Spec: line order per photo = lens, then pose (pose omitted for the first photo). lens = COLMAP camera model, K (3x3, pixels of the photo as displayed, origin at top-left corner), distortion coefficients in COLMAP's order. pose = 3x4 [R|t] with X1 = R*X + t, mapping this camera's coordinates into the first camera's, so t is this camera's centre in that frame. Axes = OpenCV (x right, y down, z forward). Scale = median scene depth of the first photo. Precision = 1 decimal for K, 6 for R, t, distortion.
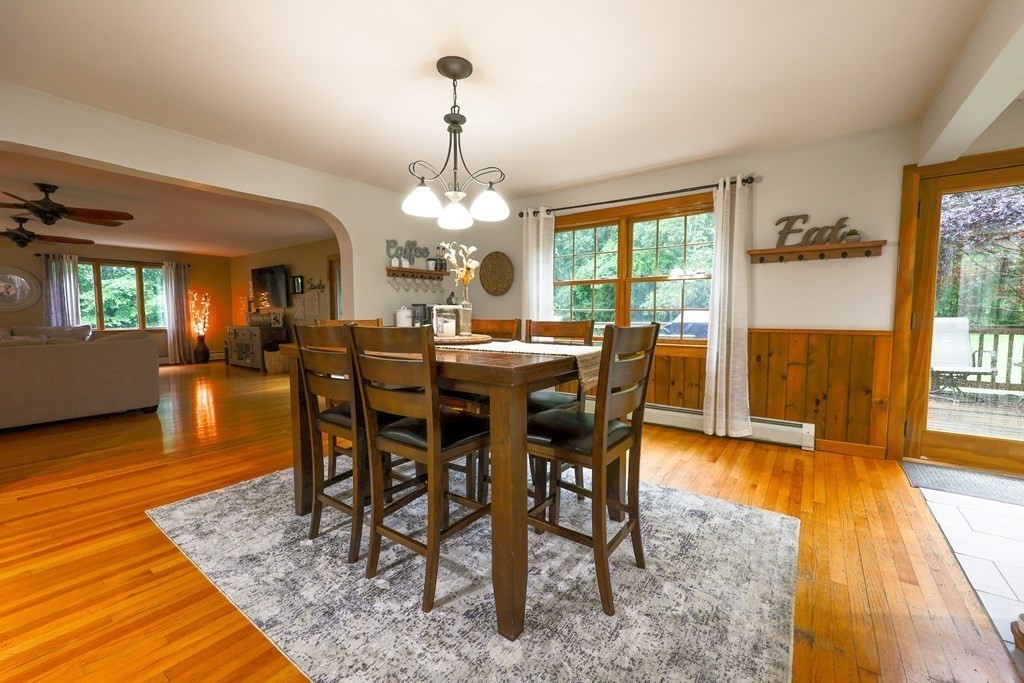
lens RADIAL K [[413.6, 0, 512.4], [0, 413.6, 340.1], [0, 0, 1]] dist [-0.001438, 0.000853]
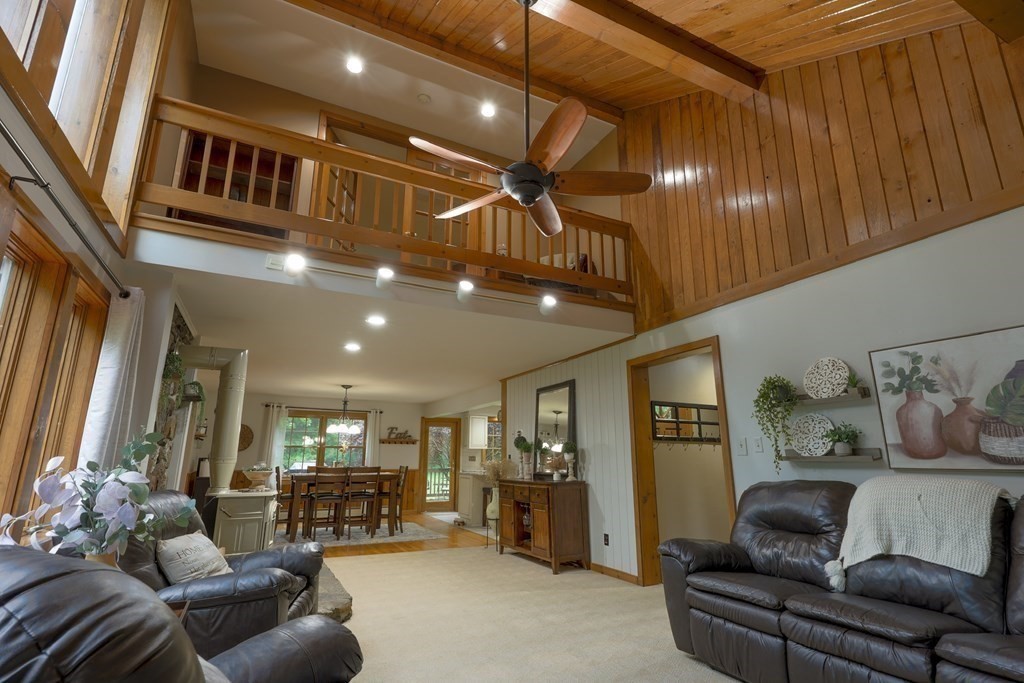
lens RADIAL K [[495.6, 0, 513.5], [0, 495.6, 339.1], [0, 0, 1]] dist [-0.001599, 0.000253]
pose [[0.455789, 0.214087, 0.863958, -2.159209], [0.056271, 0.961771, -0.268012, 0.074361], [-0.888307, 0.170773, 0.426318, -1.369432]]
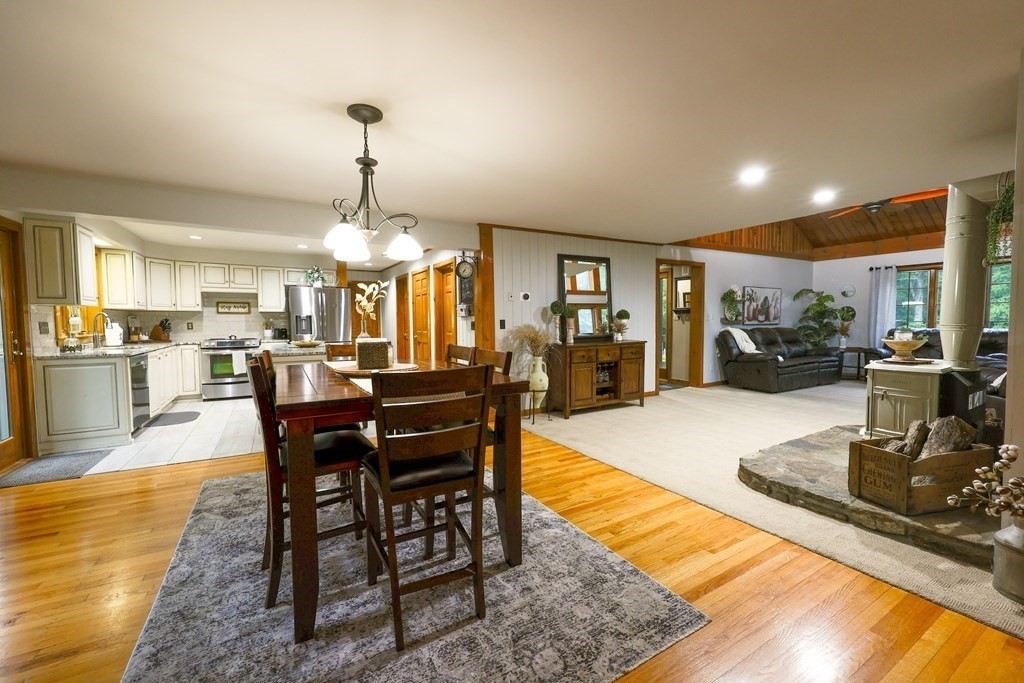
lens RADIAL K [[413.6, 0, 509.7], [0, 413.6, 340.7], [0, 0, 1]] dist [-0.001438, 0.000853]
pose [[-0.911770, -0.010428, 0.410568, -0.658914], [0.037642, 0.993348, 0.108825, -0.132593], [-0.408972, 0.114678, -0.905313, 1.349148]]
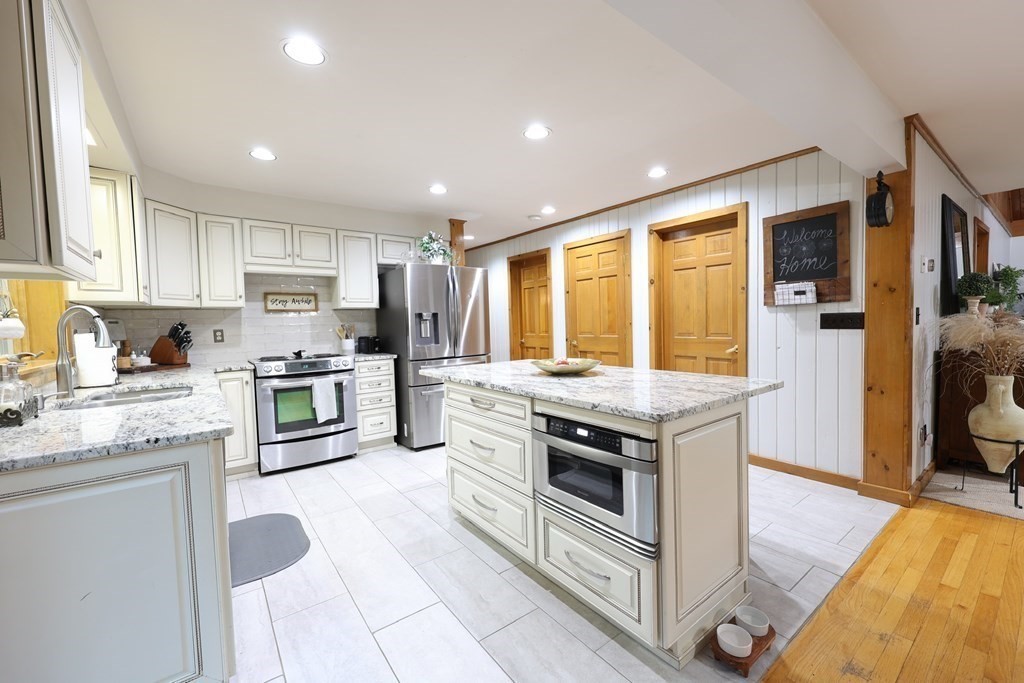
lens RADIAL K [[413.6, 0, 513.7], [0, 413.6, 340.6], [0, 0, 1]] dist [-0.001438, 0.000853]
pose [[-0.958099, 0.018815, 0.285817, 0.673938], [0.052401, 0.992514, 0.110318, -0.107962], [-0.281602, 0.120673, -0.951913, 0.940392]]
